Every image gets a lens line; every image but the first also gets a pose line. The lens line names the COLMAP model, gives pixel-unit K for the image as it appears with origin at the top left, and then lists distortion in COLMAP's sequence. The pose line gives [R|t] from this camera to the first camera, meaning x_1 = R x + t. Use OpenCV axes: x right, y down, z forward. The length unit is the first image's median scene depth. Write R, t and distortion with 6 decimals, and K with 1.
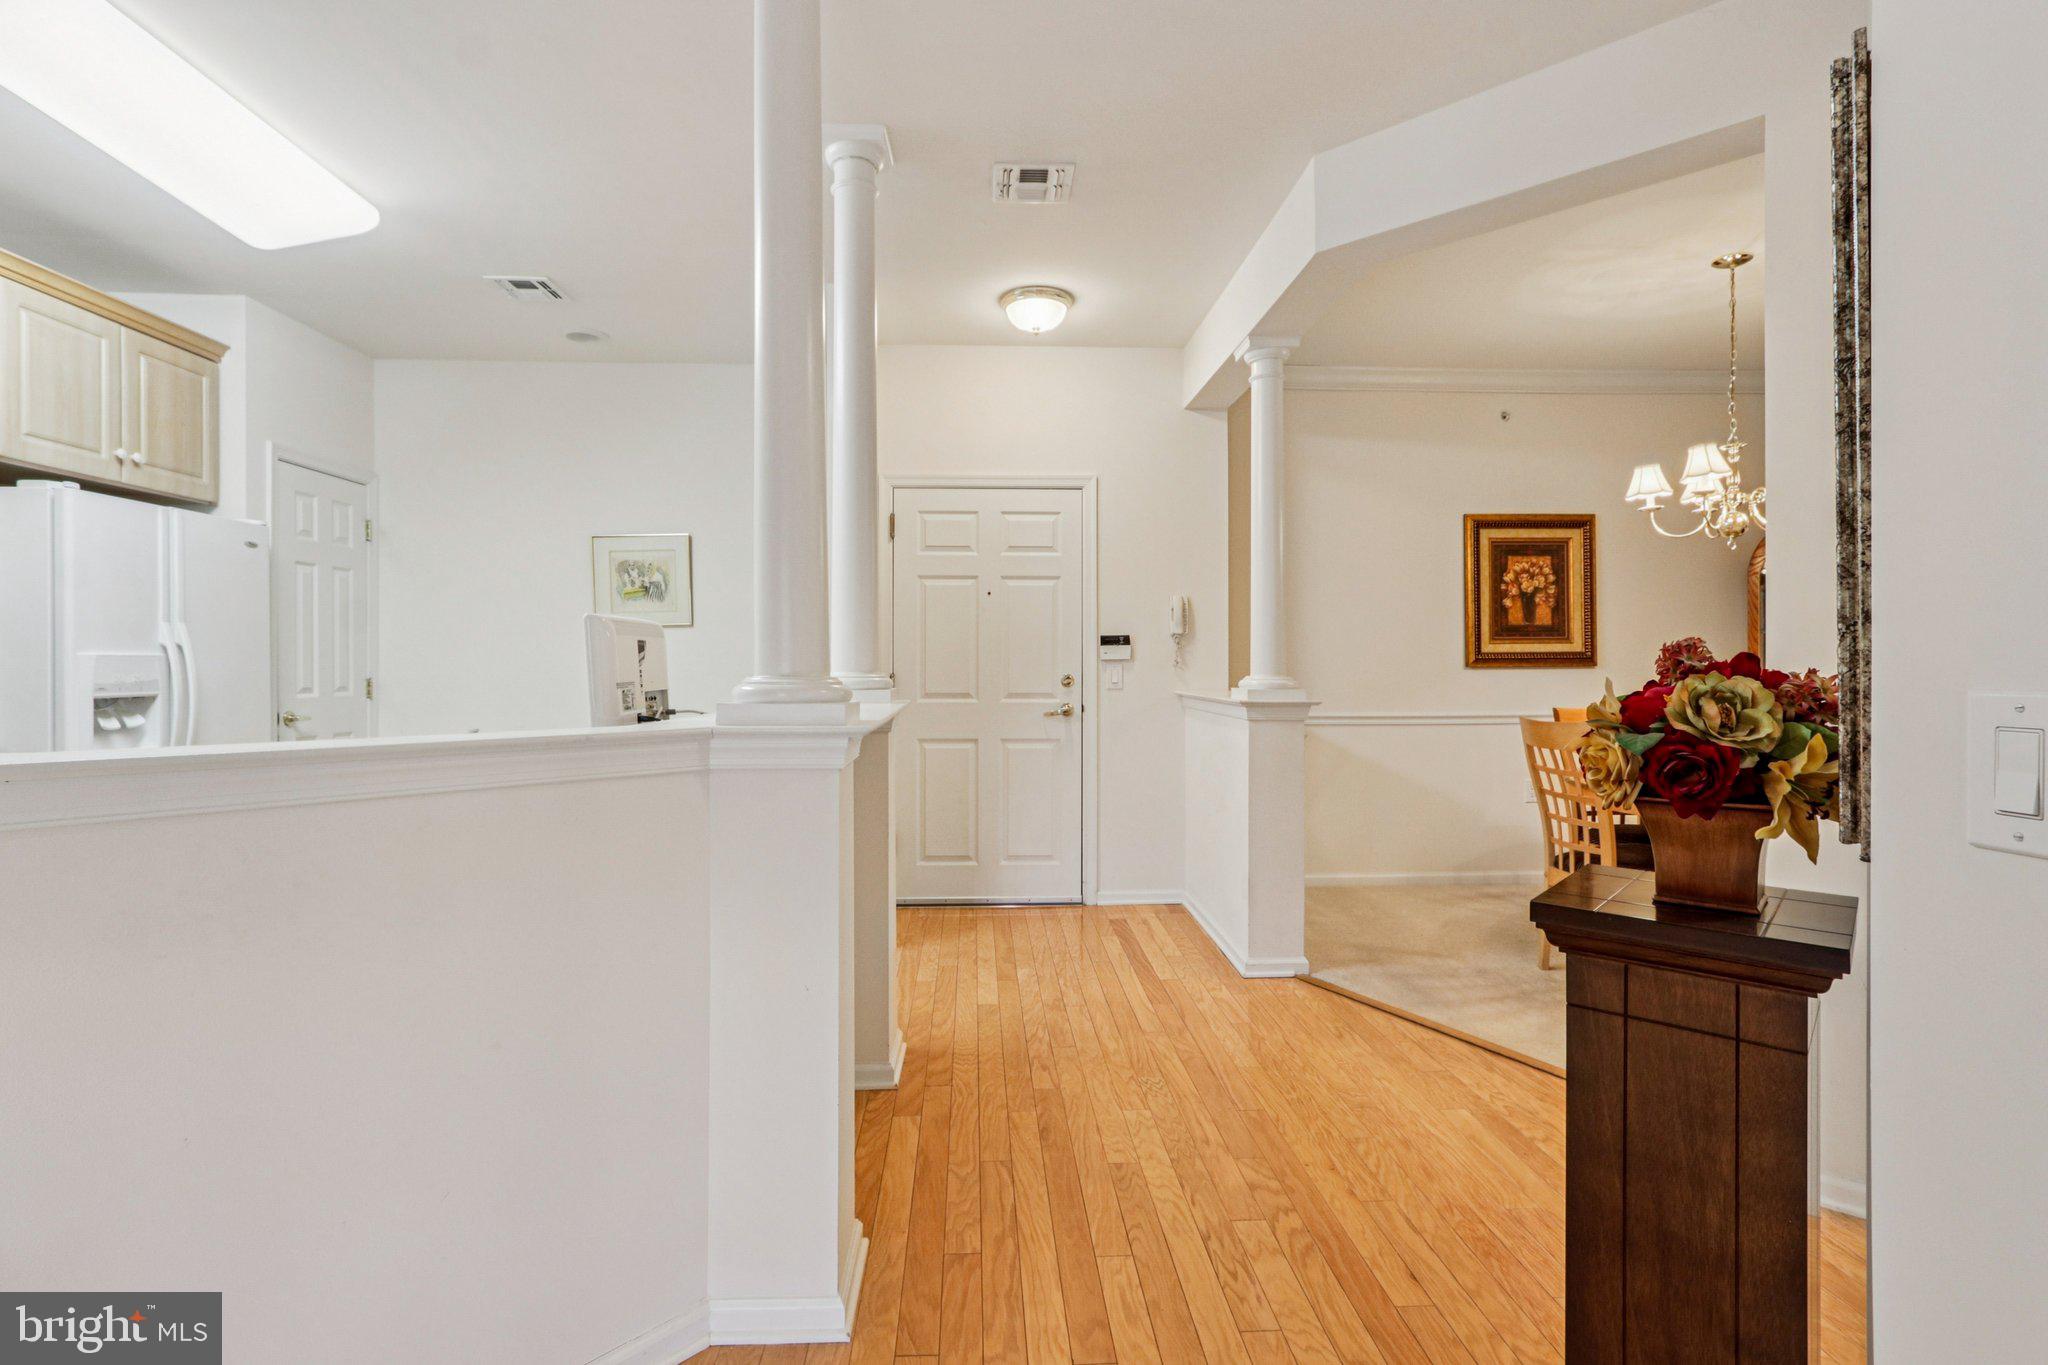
lens RADIAL K [[971.4, 0, 1019.5], [0, 971.4, 666.9], [0, 0, 1]] dist [-0.009966, 0.002769]
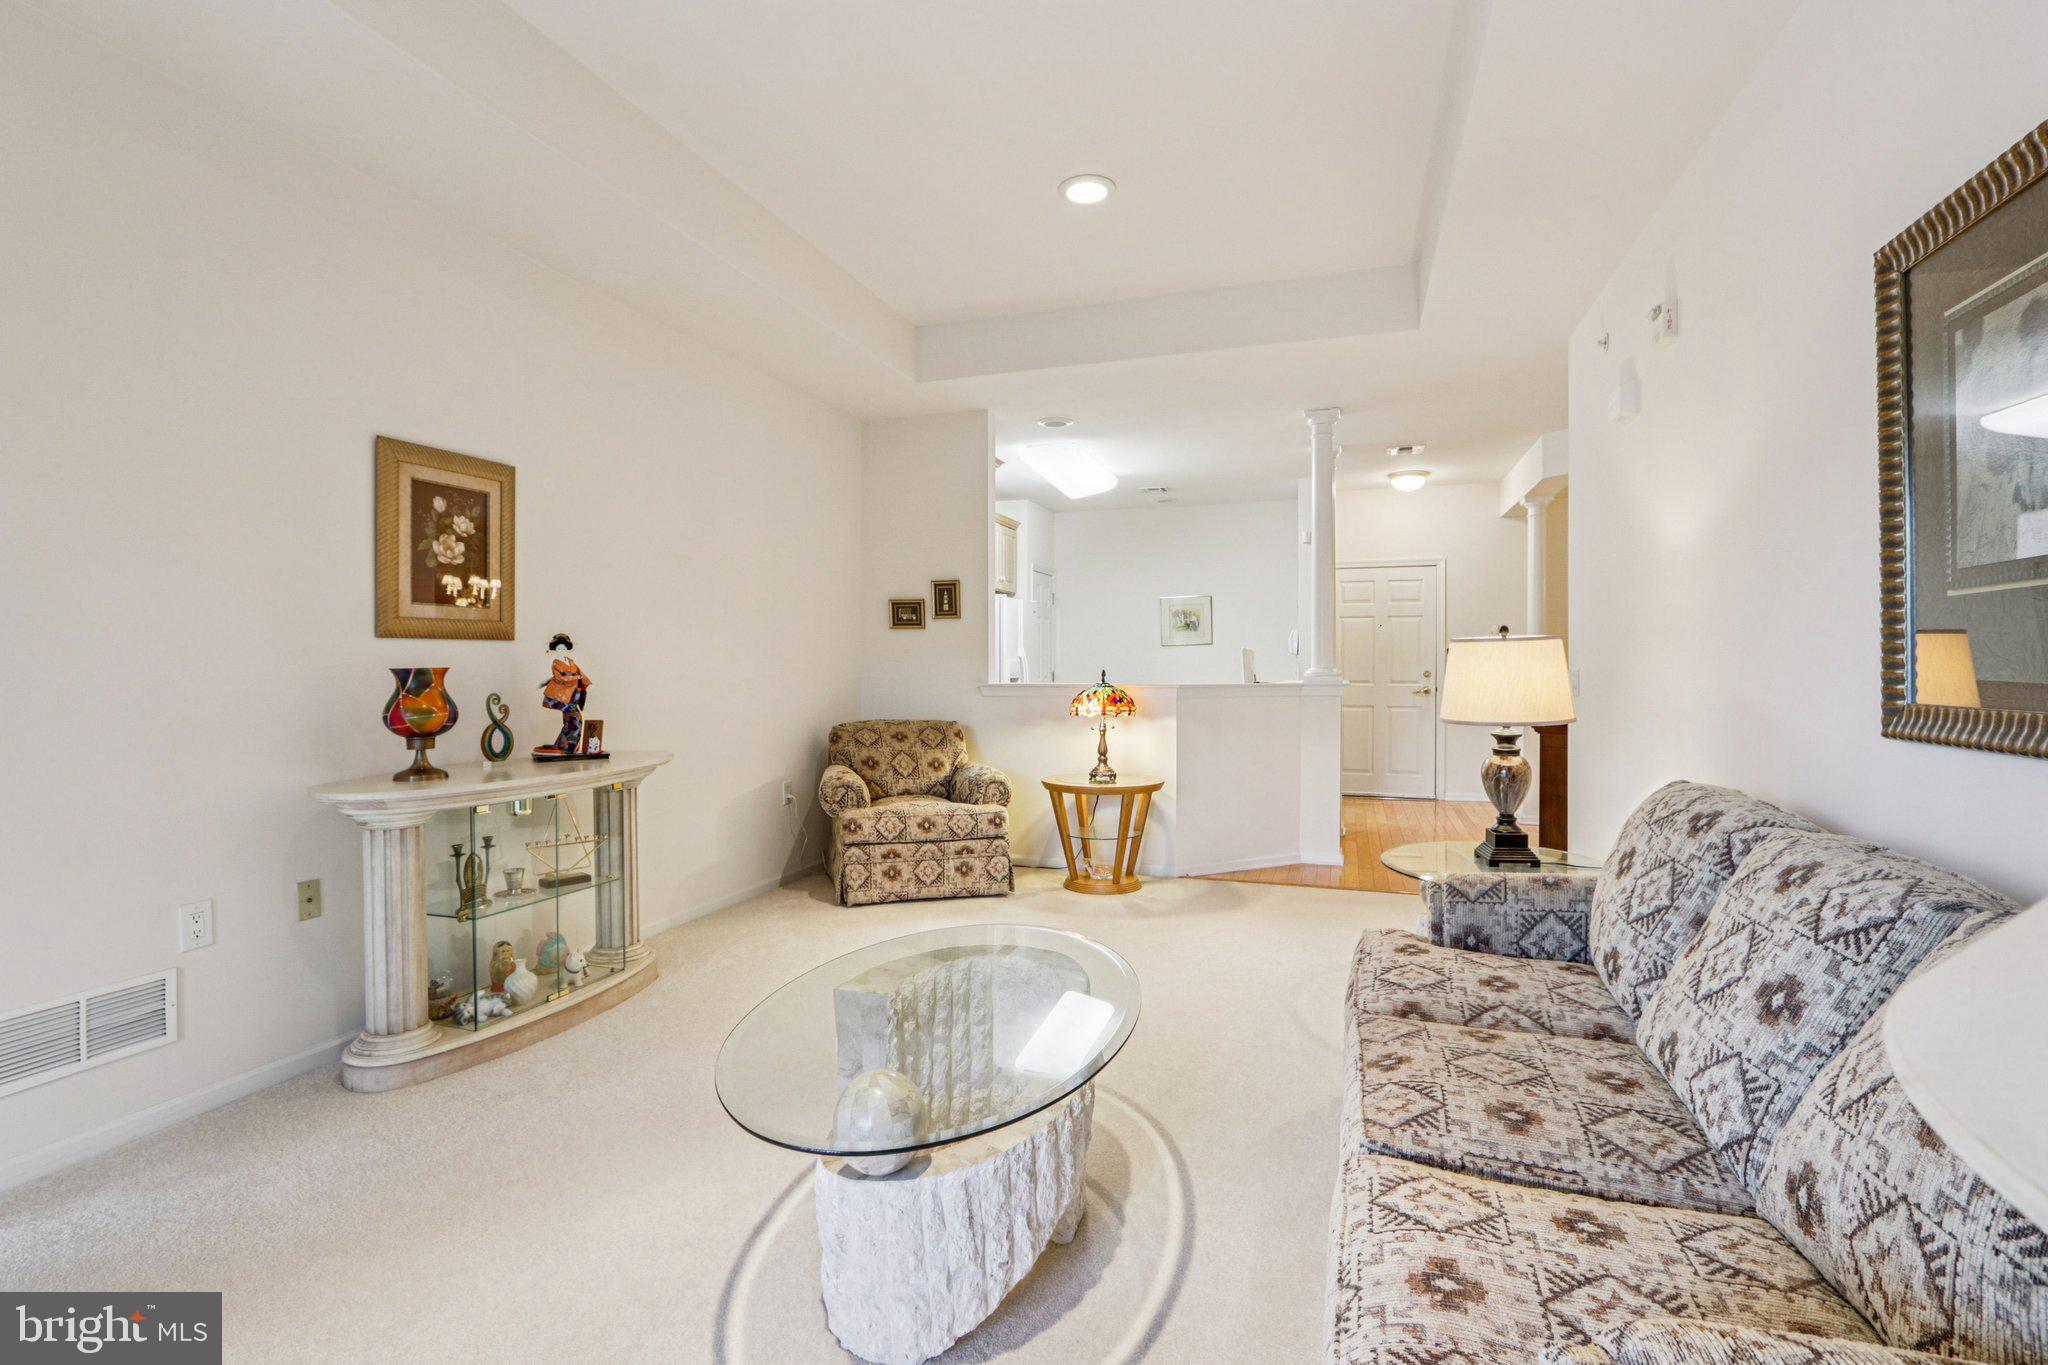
lens RADIAL K [[971.4, 0, 1021.4], [0, 971.4, 672.8], [0, 0, 1]] dist [-0.009966, 0.002769]
pose [[0.932418, 0.003145, -0.361367, -0.001854], [-0.001260, 0.999984, 0.005451, 0.003743], [0.361379, -0.004627, 0.932408, -1.031111]]
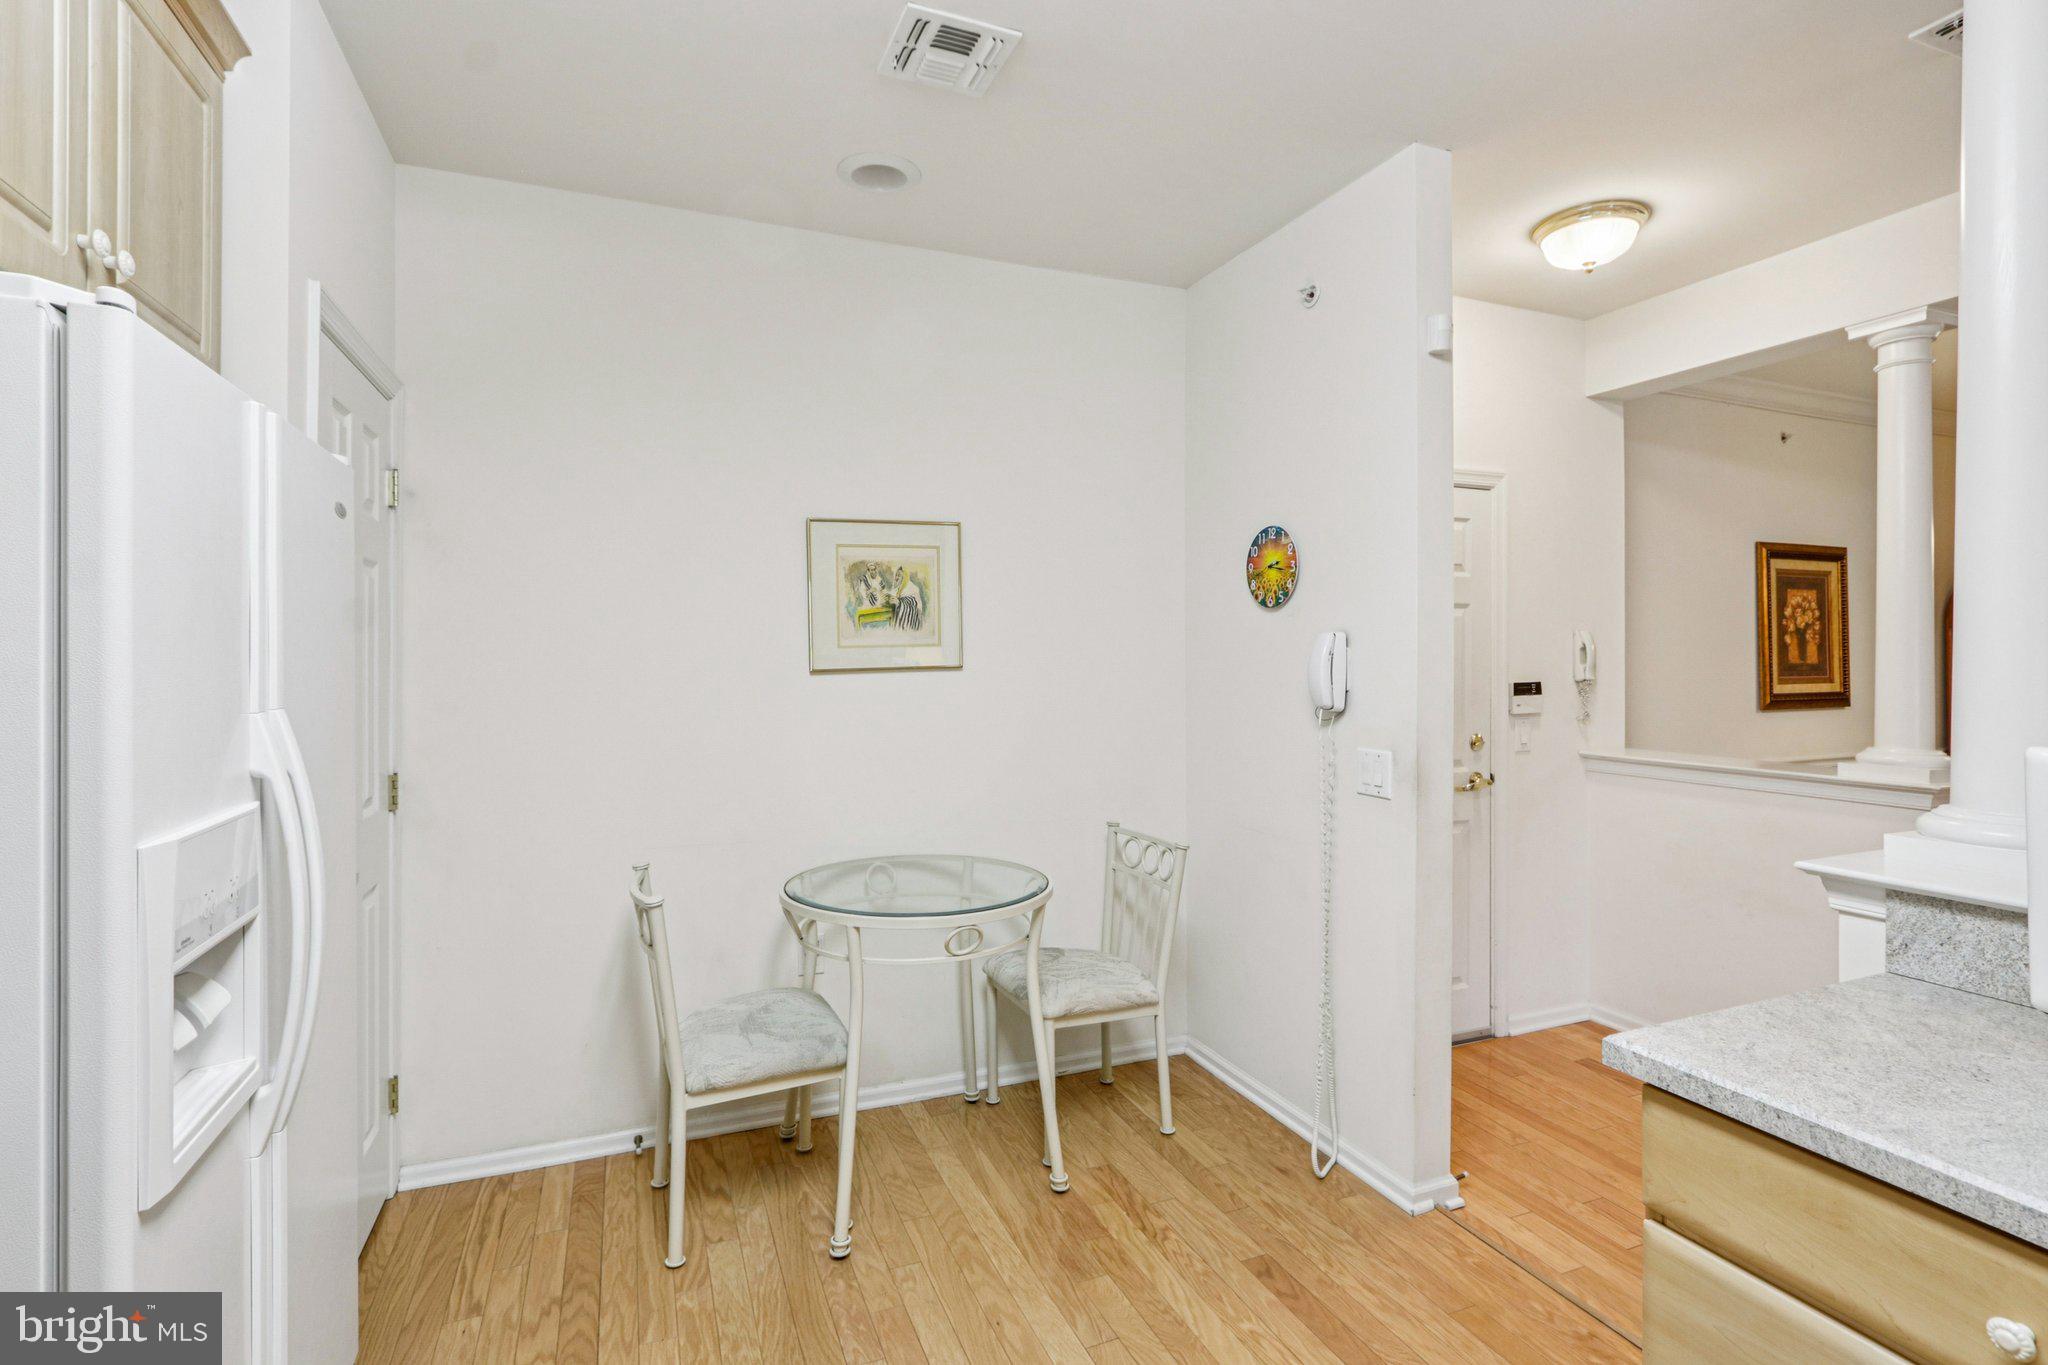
lens RADIAL K [[971.4, 0, 1011.7], [0, 971.4, 653.5], [0, 0, 1]] dist [-0.009966, 0.002769]
pose [[0.943815, 0.003025, 0.330460, -0.599542], [-0.000058, 0.999960, -0.008987, -0.053595], [-0.330473, 0.008463, 0.943777, 0.452686]]
